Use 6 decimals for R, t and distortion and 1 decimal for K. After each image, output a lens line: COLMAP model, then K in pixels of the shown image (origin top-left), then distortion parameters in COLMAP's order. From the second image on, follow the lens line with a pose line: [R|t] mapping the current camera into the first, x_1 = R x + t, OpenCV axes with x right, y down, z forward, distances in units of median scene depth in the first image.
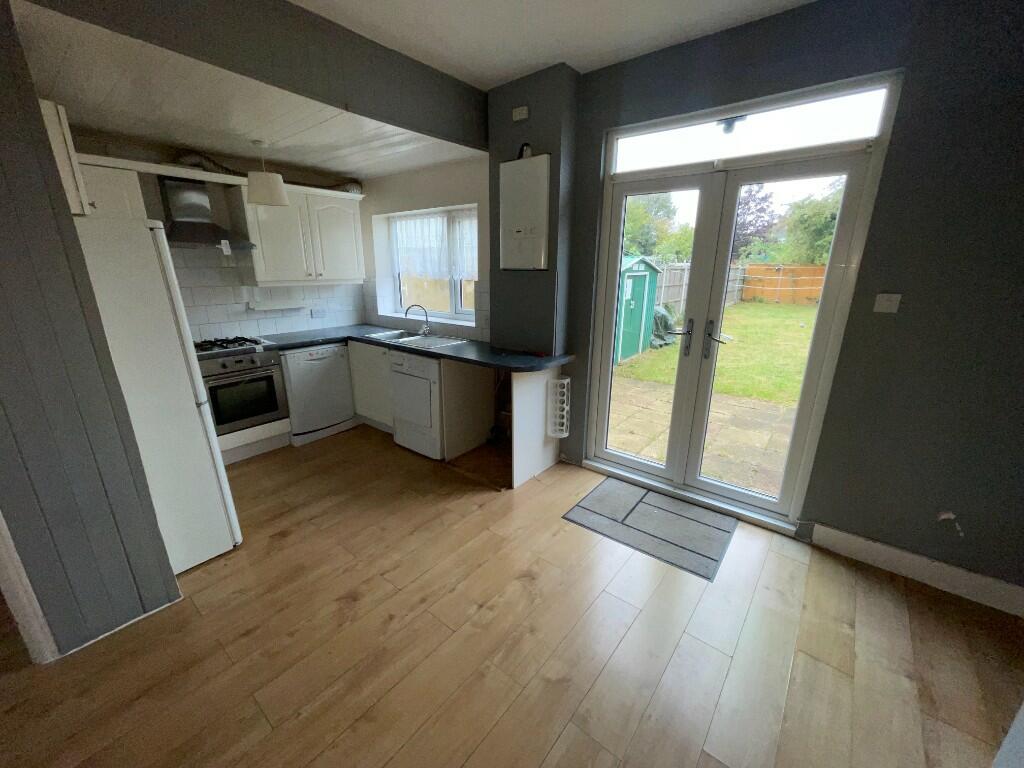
lens RADIAL K [[410.9, 0, 510.4], [0, 410.9, 386.2], [0, 0, 1]] dist [-0.000055, -0.000602]
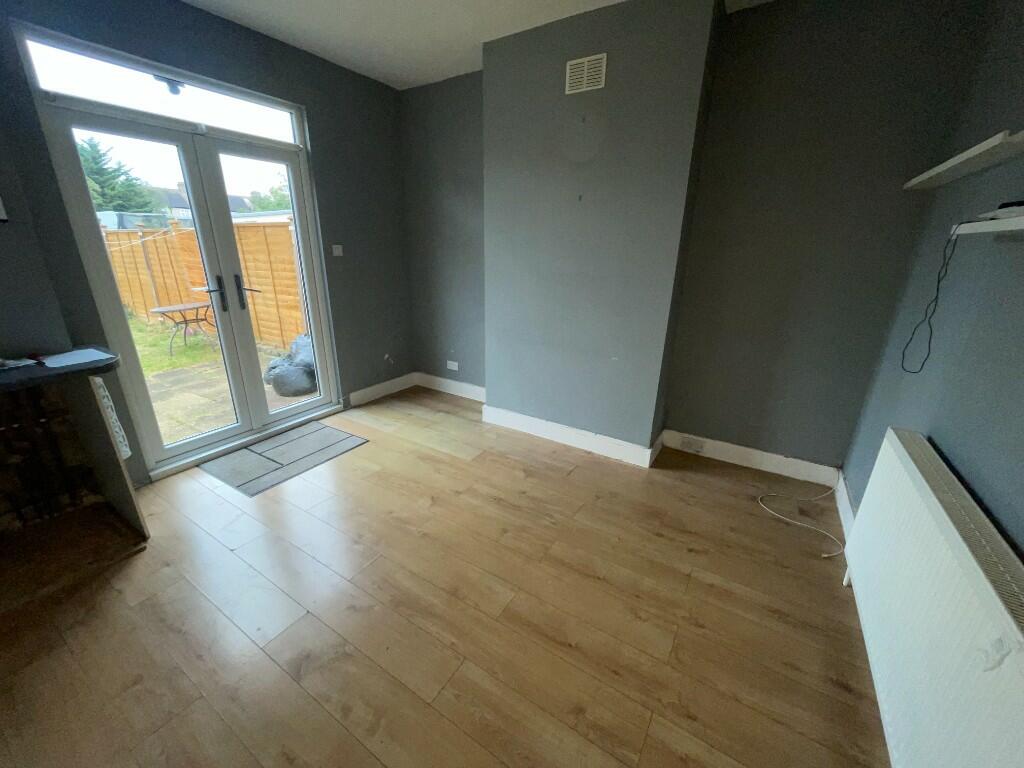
lens RADIAL K [[410.9, 0, 508.8], [0, 410.9, 386.7], [0, 0, 1]] dist [-0.000055, -0.000602]
pose [[-0.117736, -0.327977, 0.937320, -0.525451], [0.272047, 0.897122, 0.348083, -0.050273], [-0.955054, 0.295977, -0.016399, 0.274787]]
